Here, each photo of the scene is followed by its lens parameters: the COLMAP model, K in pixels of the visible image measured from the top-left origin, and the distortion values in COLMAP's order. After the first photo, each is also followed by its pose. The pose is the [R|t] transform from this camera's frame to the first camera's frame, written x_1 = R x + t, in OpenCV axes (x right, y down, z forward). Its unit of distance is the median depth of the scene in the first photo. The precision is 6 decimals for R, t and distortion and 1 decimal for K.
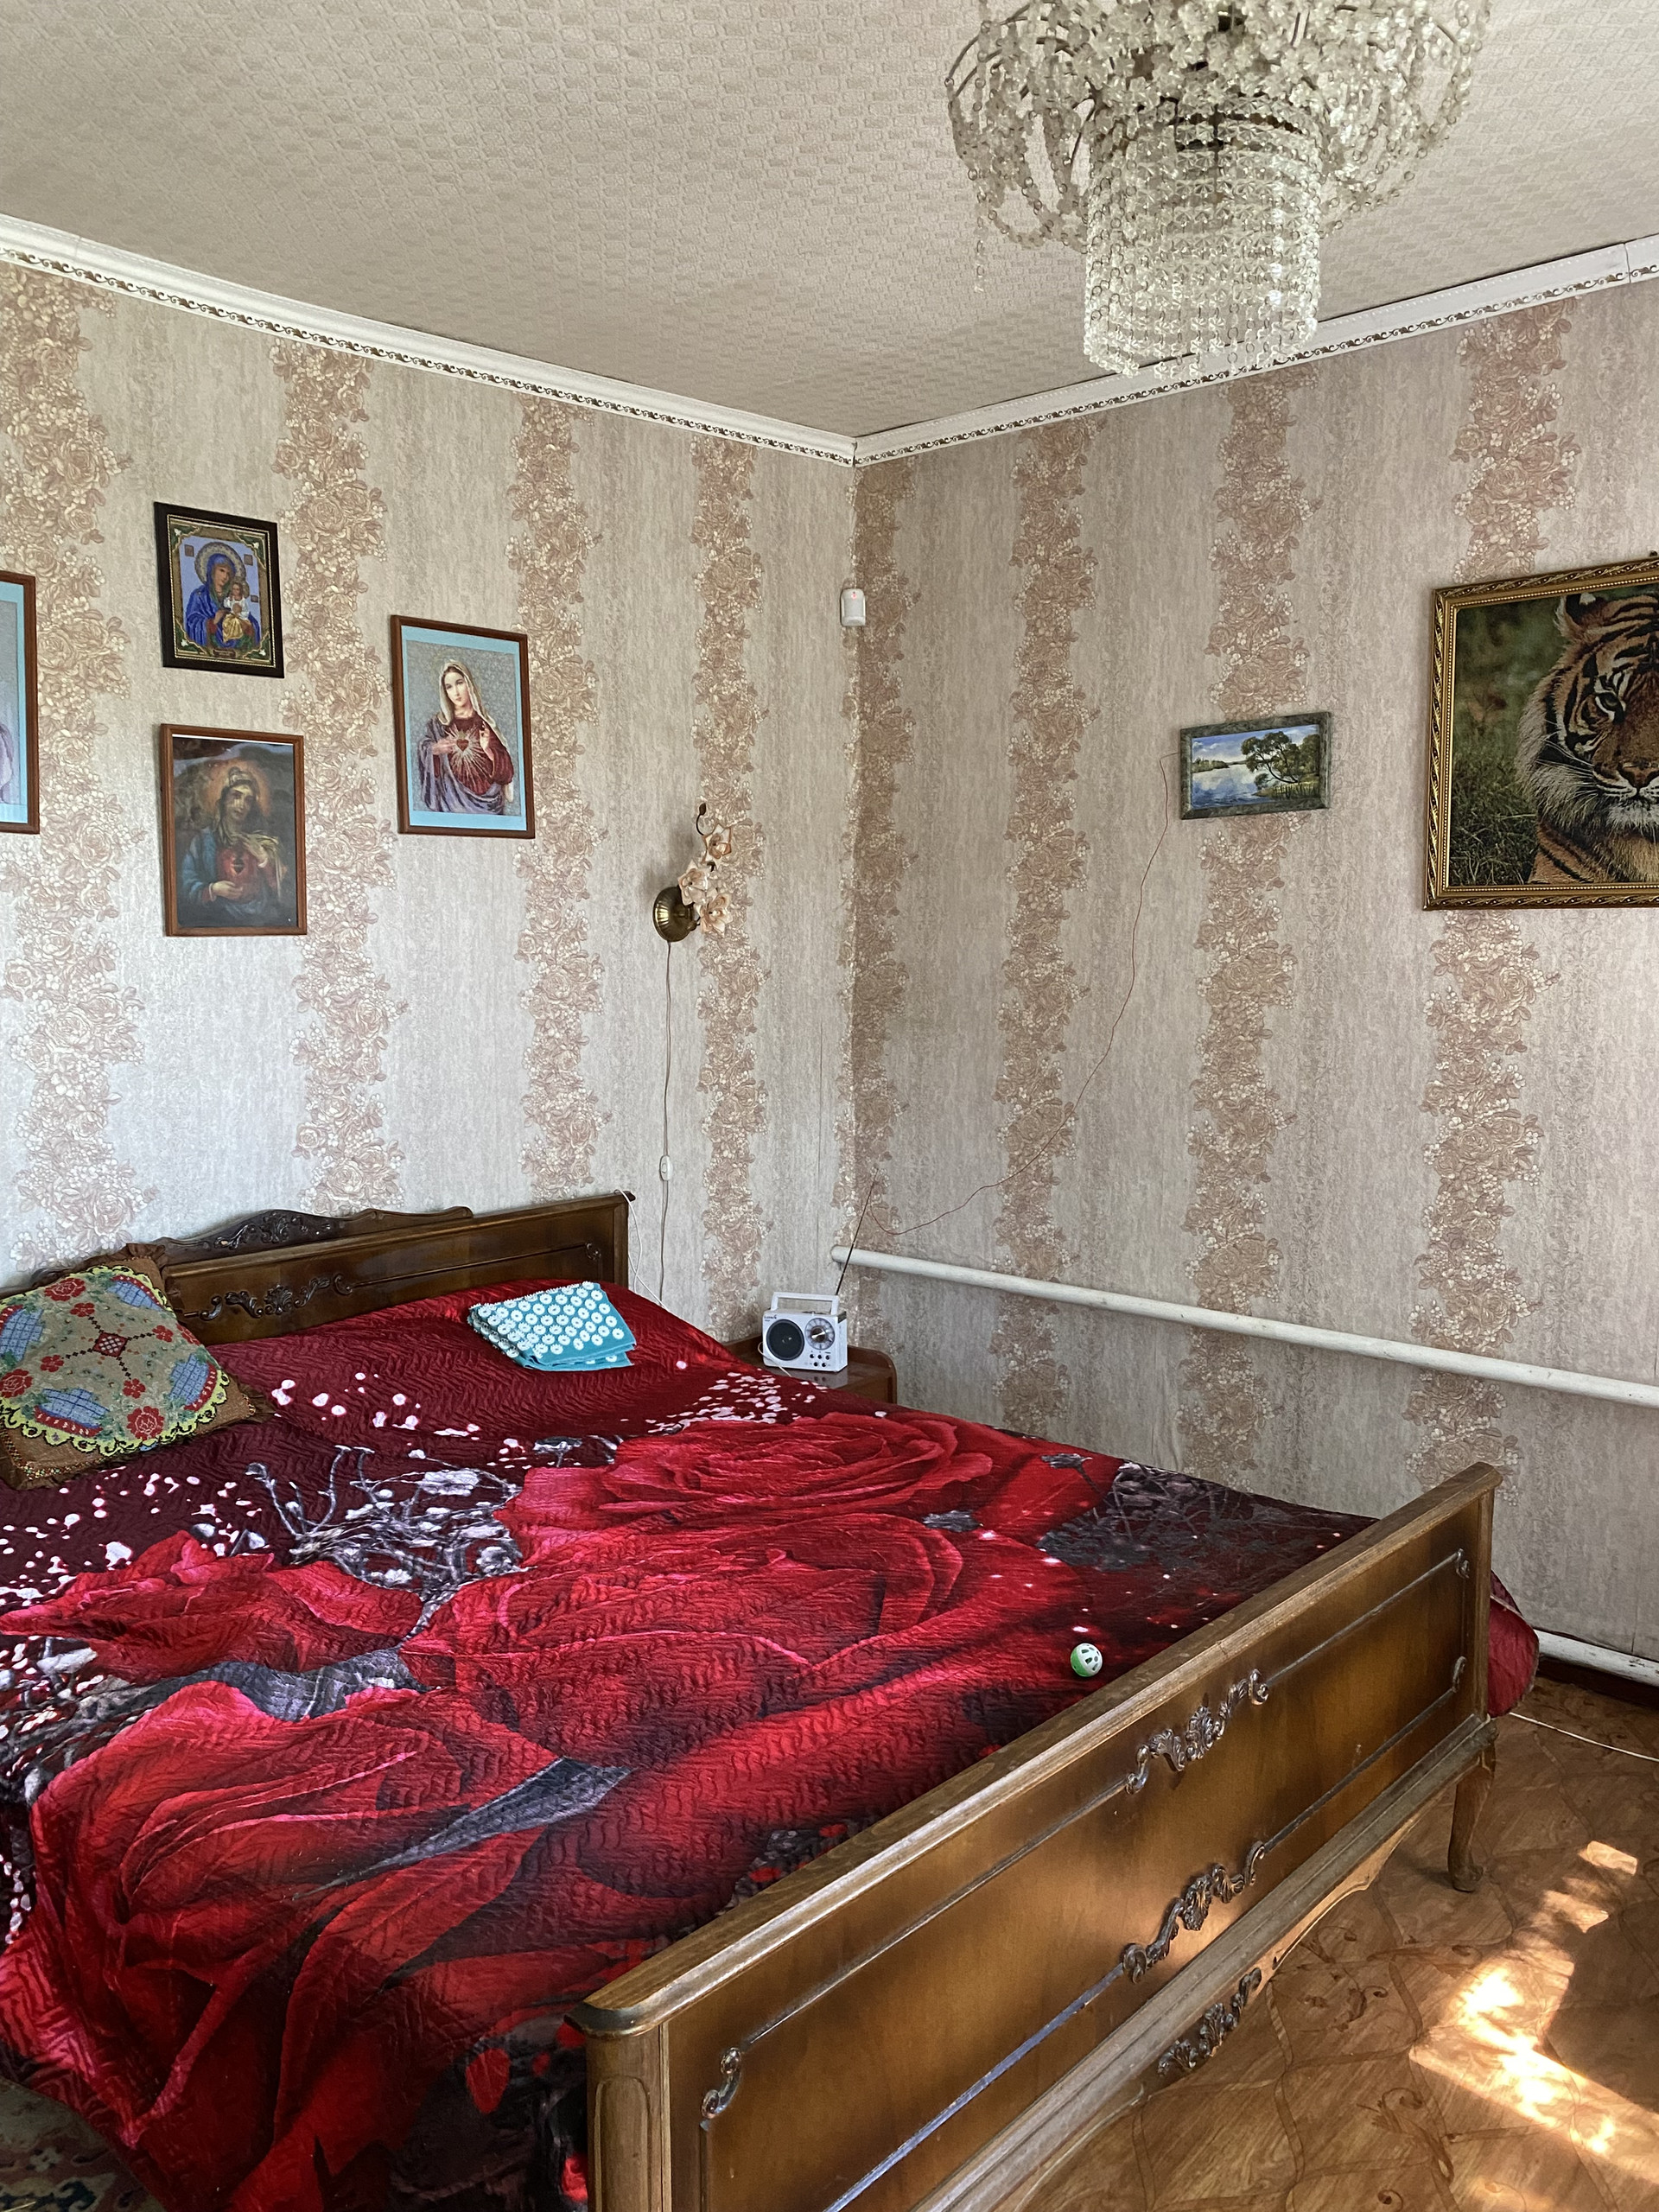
lens RADIAL K [[1688.4, 0, 843.5], [0, 1688.4, 1093.5], [0, 0, 1]] dist [0.056164, -0.071477]
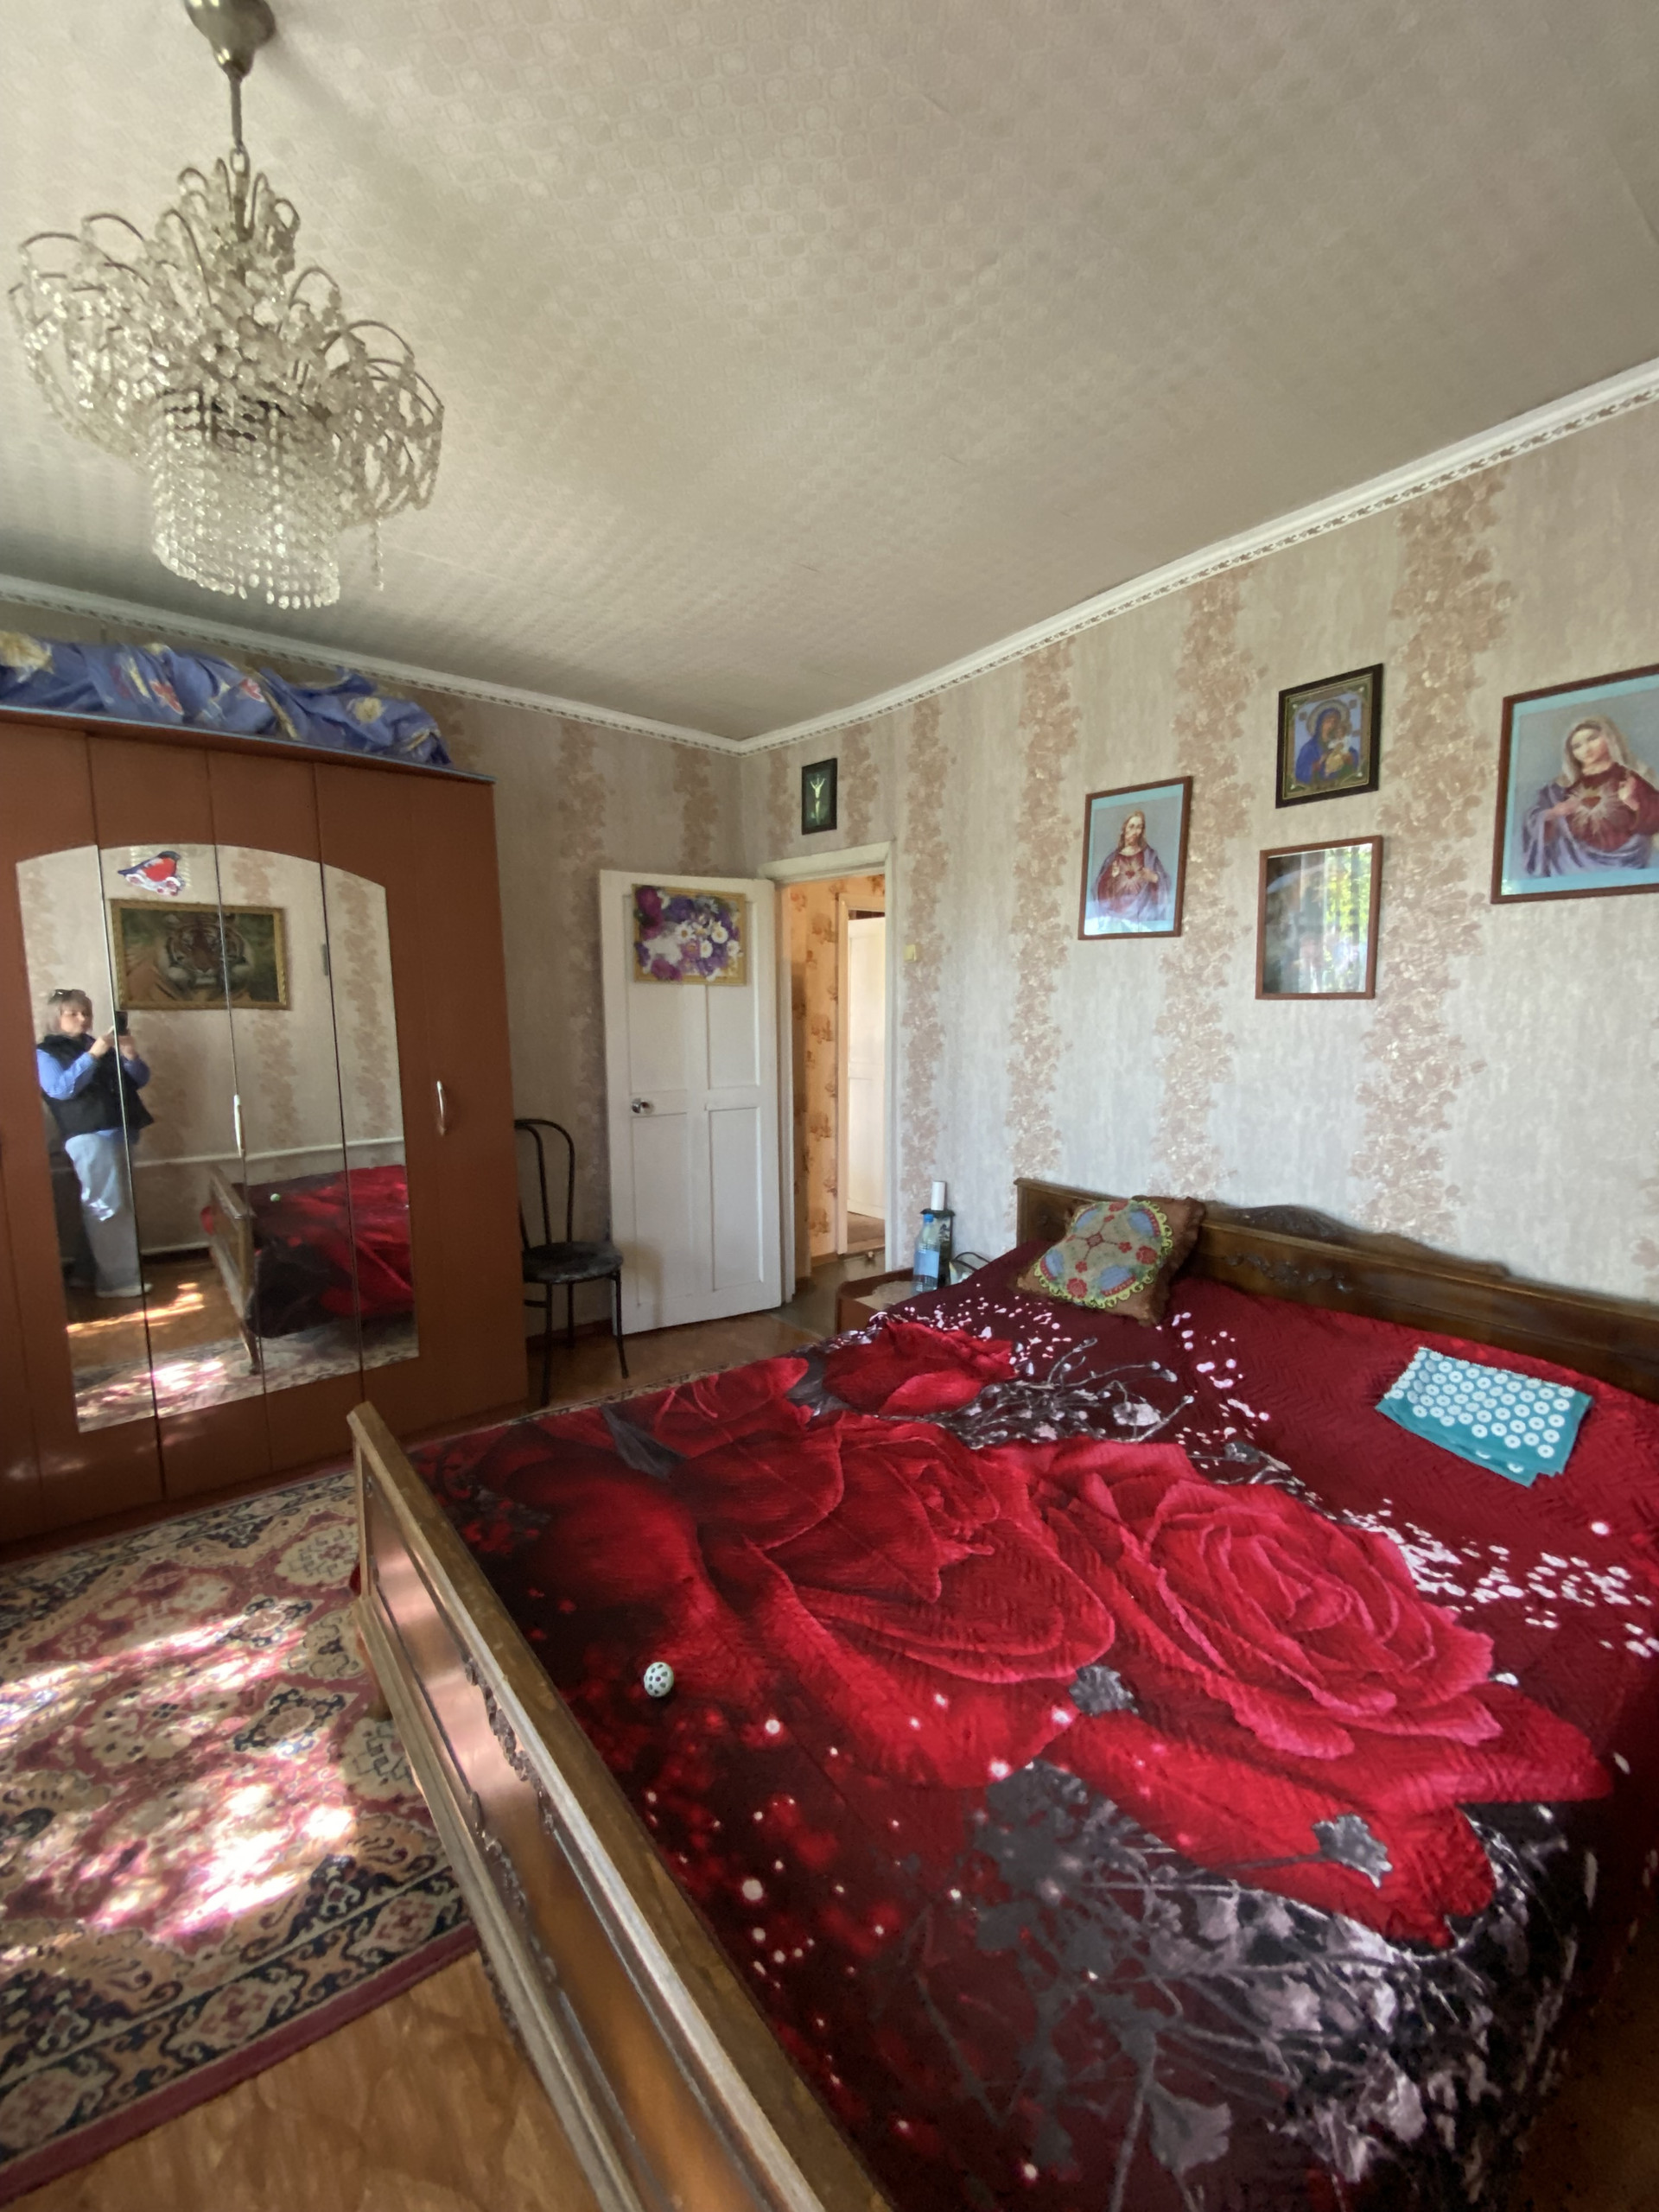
lens RADIAL K [[907.4, 0, 829.5], [0, 907.4, 1106.0], [0, 0, 1]] dist [0.024088, -0.022889]
pose [[-0.186056, 0.118164, -0.975408, 0.413718], [-0.098576, 0.985488, 0.138188, -0.070839], [0.977582, 0.121863, -0.171707, 0.751114]]
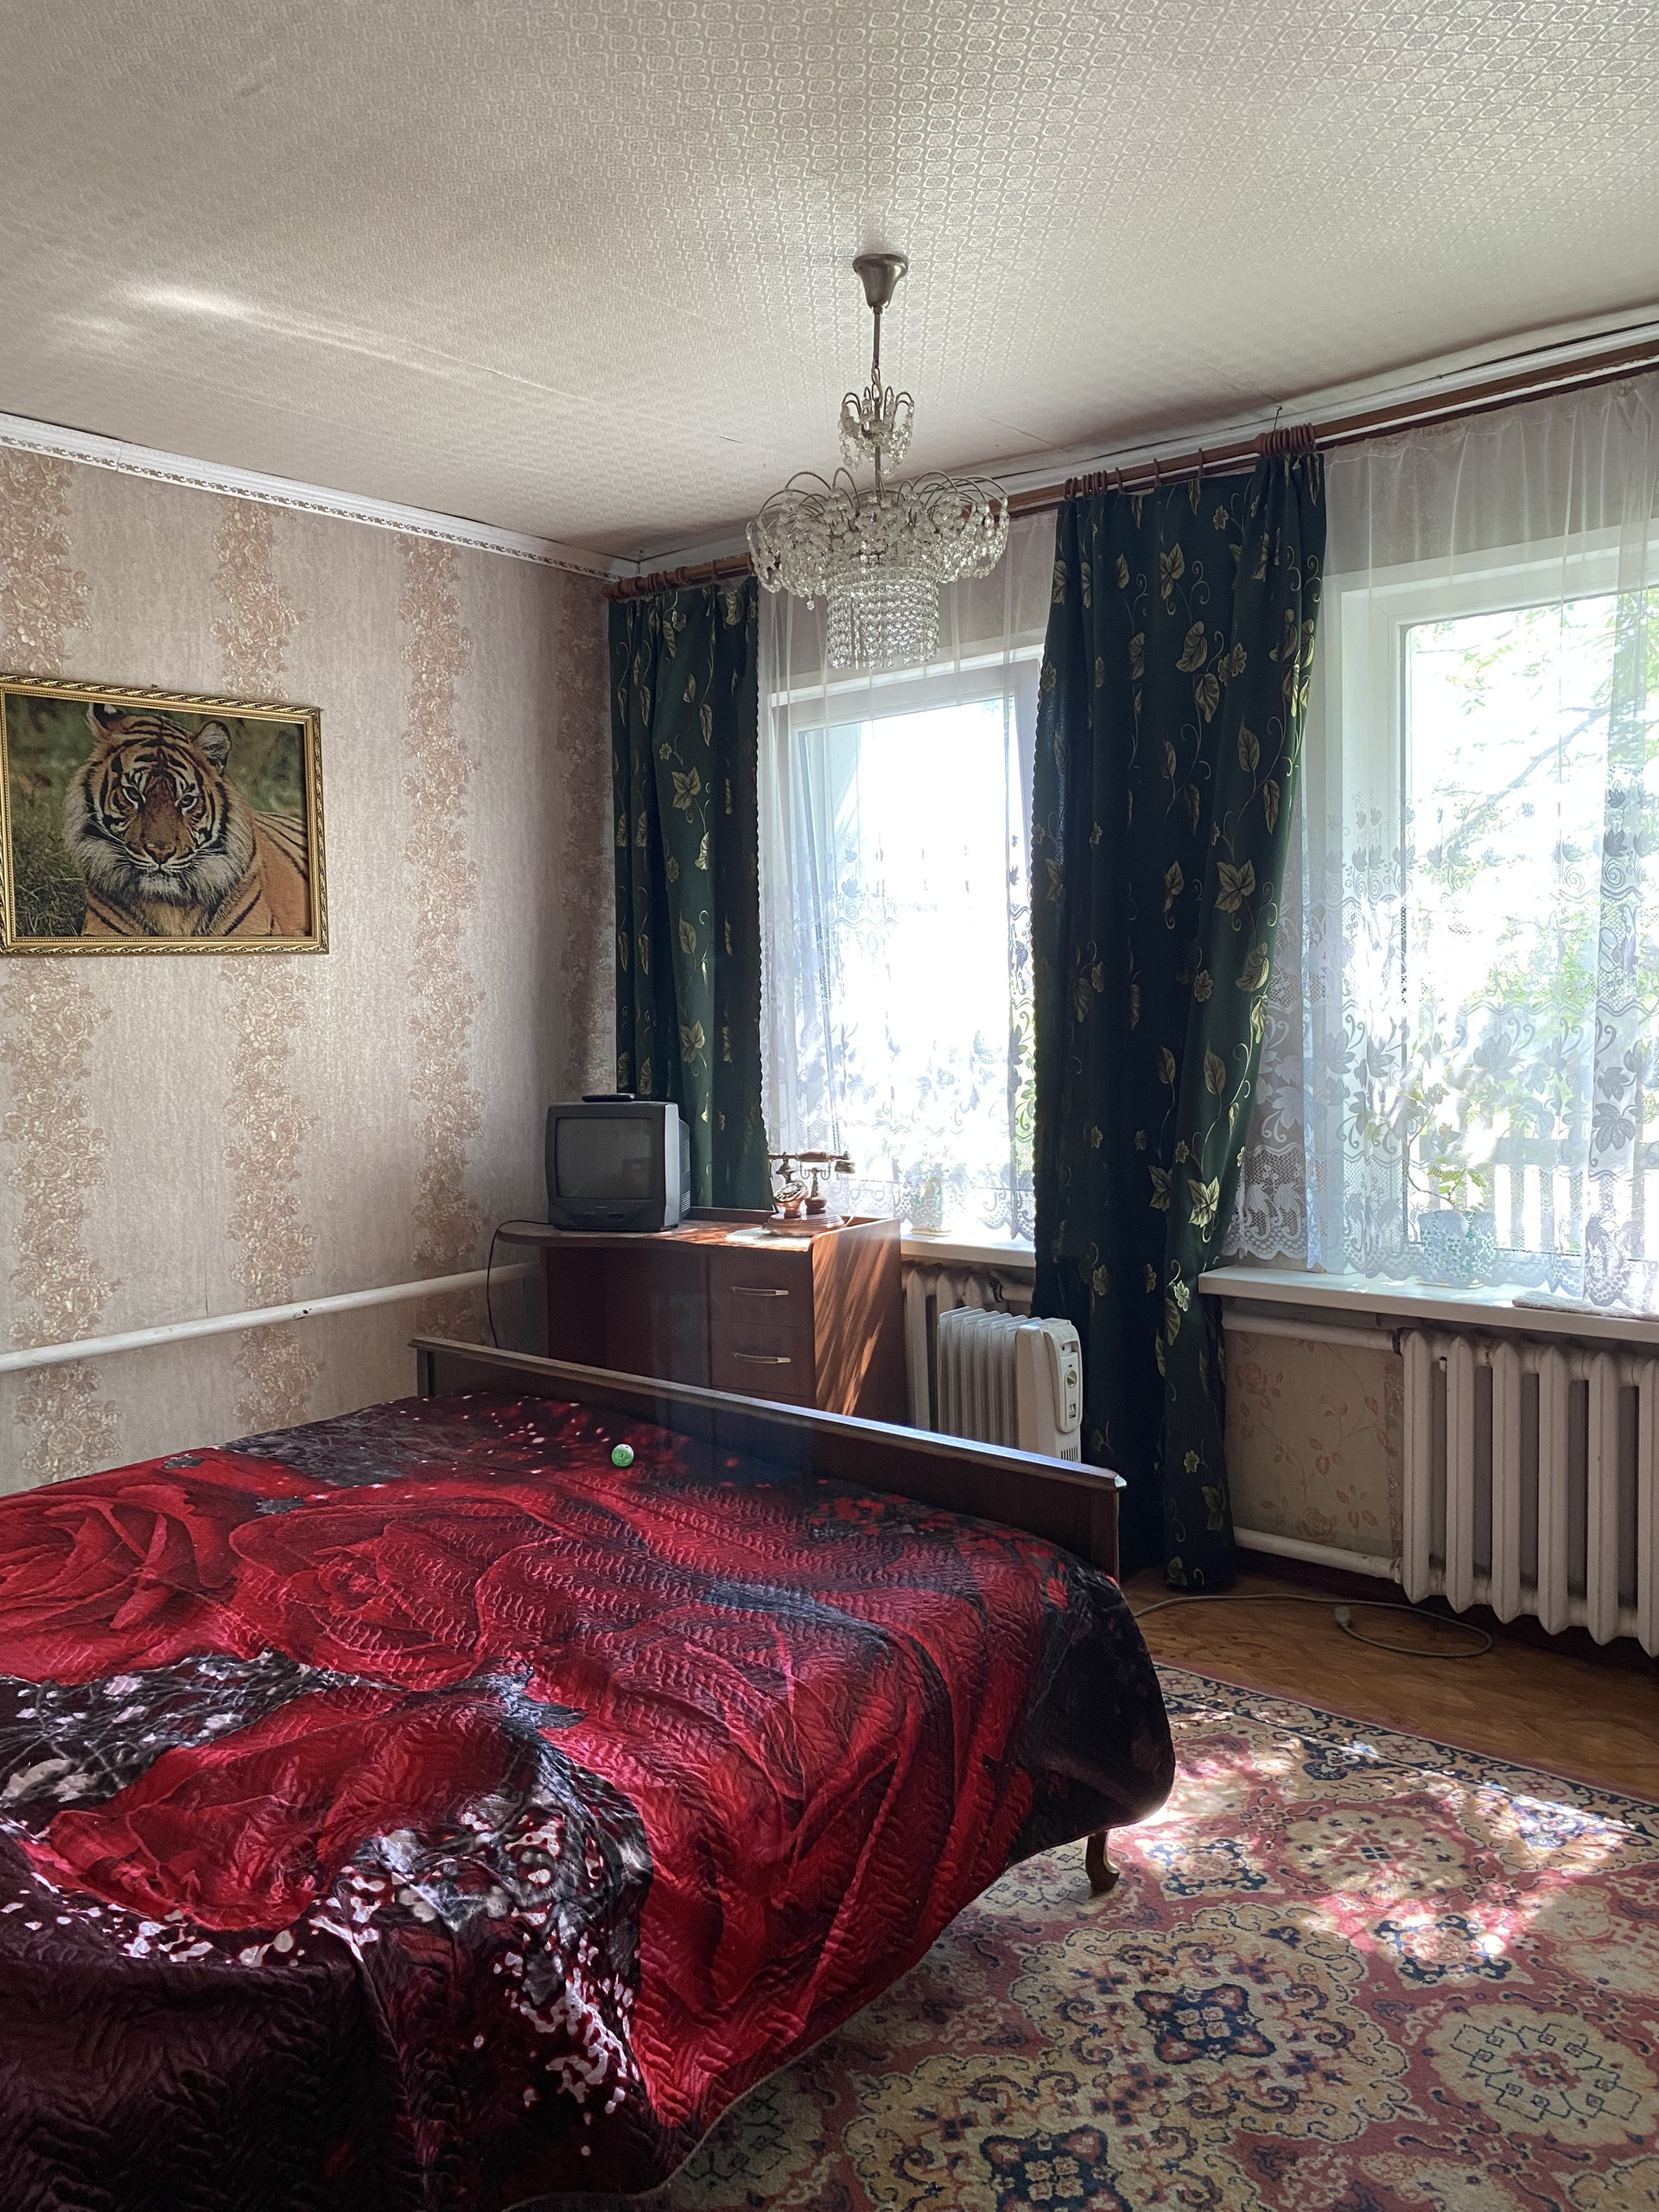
lens RADIAL K [[1688.4, 0, 843.5], [0, 1688.4, 1093.5], [0, 0, 1]] dist [0.056164, -0.071477]
pose [[-0.013138, -0.069557, 0.997491, -0.833871], [0.120799, 0.990161, 0.070637, -0.034964], [-0.992590, 0.121424, -0.004606, 0.506763]]
